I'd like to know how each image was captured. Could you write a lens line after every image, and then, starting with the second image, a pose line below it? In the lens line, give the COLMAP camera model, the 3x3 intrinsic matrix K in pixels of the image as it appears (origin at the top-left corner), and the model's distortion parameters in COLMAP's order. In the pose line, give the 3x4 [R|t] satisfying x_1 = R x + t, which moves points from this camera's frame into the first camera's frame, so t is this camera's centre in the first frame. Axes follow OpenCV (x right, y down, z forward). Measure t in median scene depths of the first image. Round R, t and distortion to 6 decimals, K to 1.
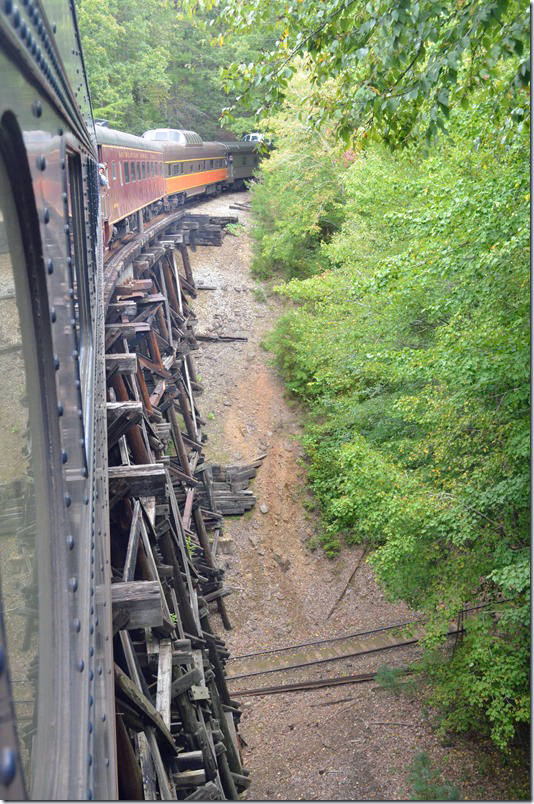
lens RADIAL K [[739.8, 0, 267.0], [0, 739.8, 402.0], [0, 0, 1]] dist [-0.065071, 0.010017]
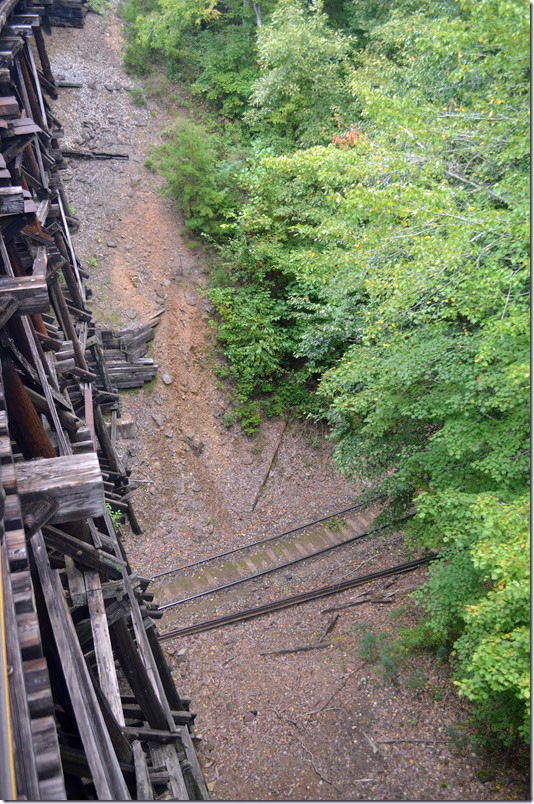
lens RADIAL K [[739.8, 0, 267.0], [0, 739.8, 402.0], [0, 0, 1]] dist [-0.065071, 0.010017]
pose [[0.982199, -0.048210, 0.181549, -0.046254], [-0.002794, 0.962647, 0.270744, -0.056413], [-0.187820, -0.266432, 0.945377, 0.184532]]
